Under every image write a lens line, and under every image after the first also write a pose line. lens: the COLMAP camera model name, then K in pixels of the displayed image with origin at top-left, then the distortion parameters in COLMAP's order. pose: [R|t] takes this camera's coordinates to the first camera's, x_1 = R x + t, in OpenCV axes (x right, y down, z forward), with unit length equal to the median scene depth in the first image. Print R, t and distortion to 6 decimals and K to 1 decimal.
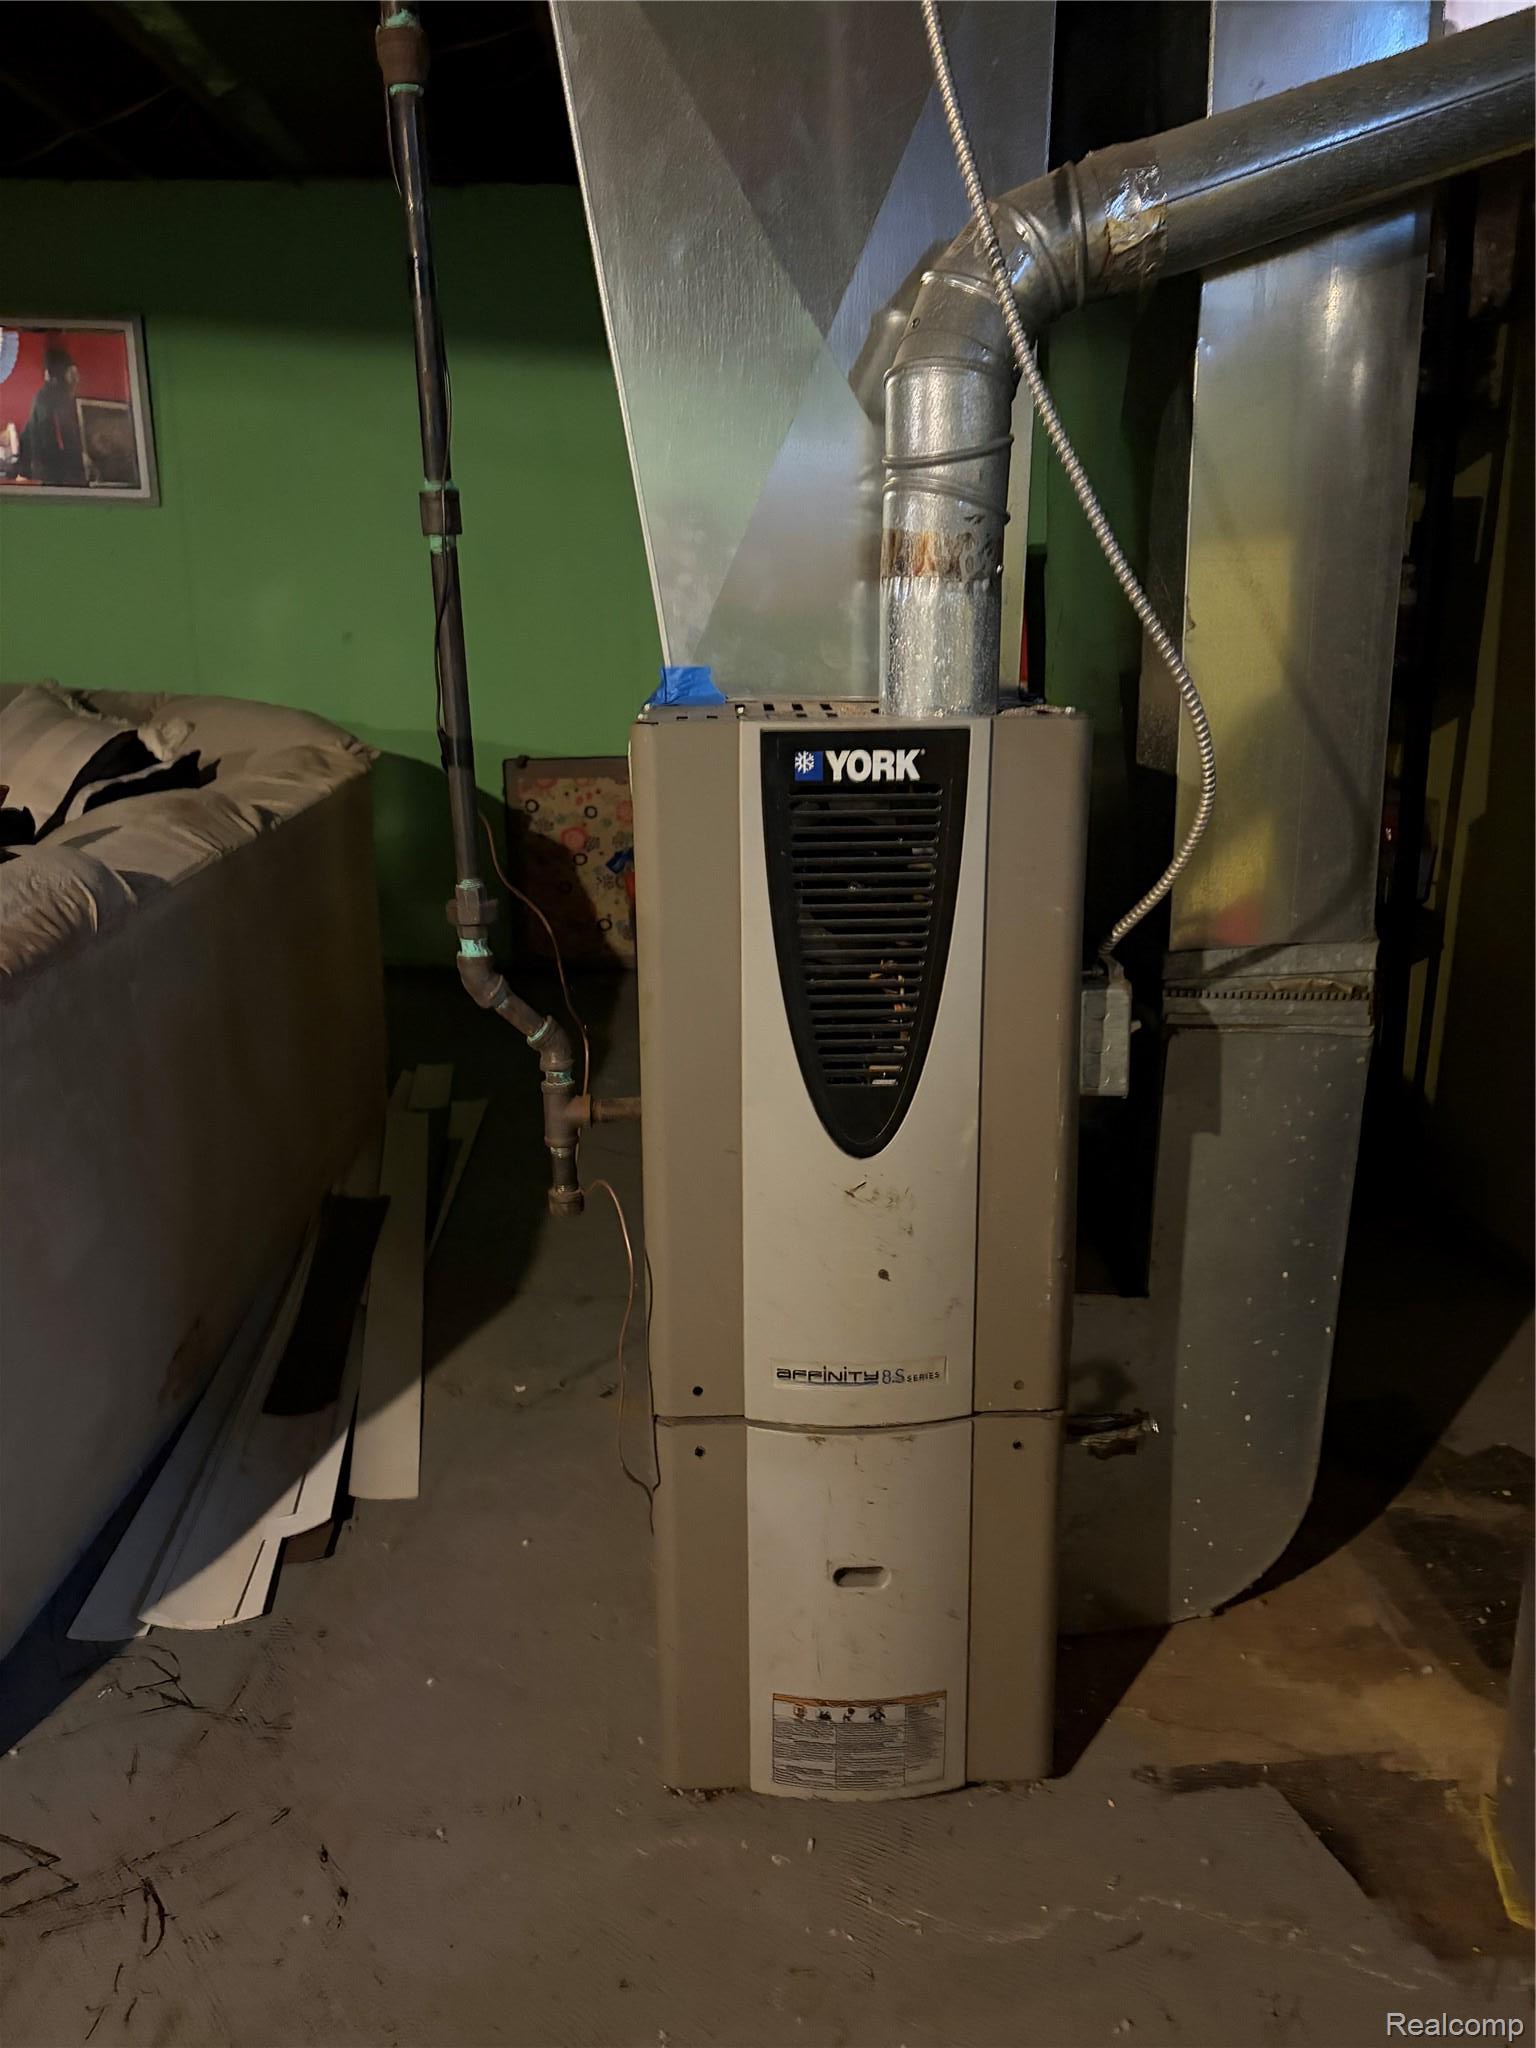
lens RADIAL K [[1573.2, 0, 771.7], [0, 1573.2, 1003.6], [0, 0, 1]] dist [0.034061, -0.032702]
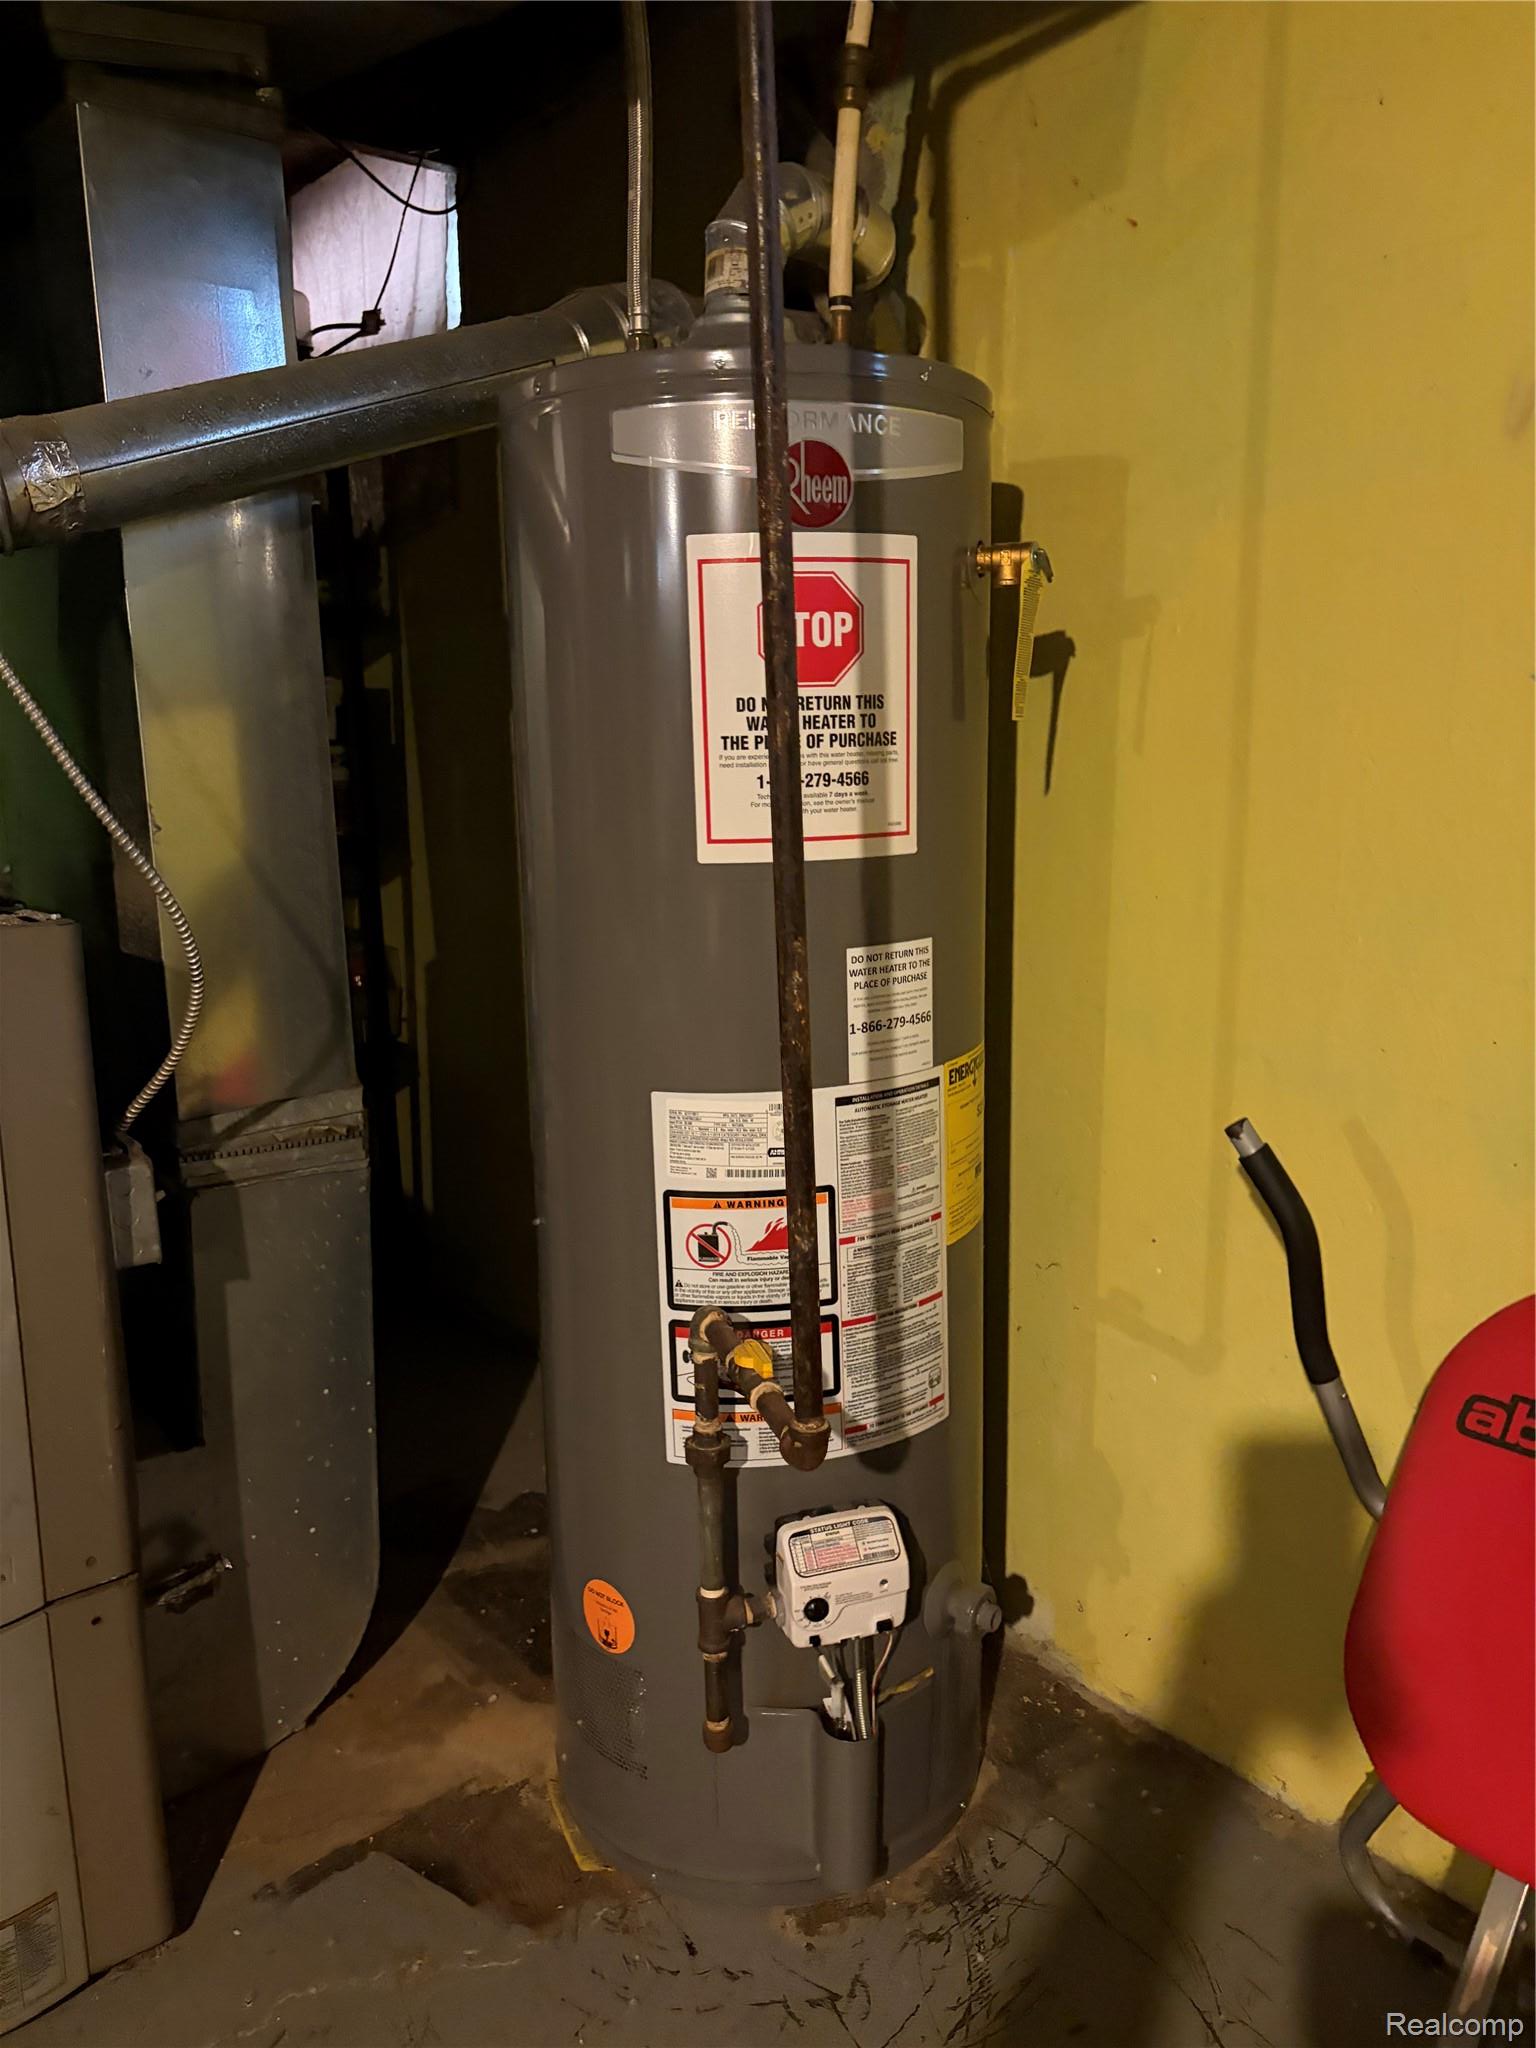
lens RADIAL K [[1573.2, 0, 771.7], [0, 1573.2, 1003.6], [0, 0, 1]] dist [0.034061, -0.032702]
pose [[0.805792, -0.108138, 0.582241, -0.043775], [0.160622, 0.986240, -0.039121, -0.005094], [-0.570000, 0.125044, 0.812074, -0.126773]]
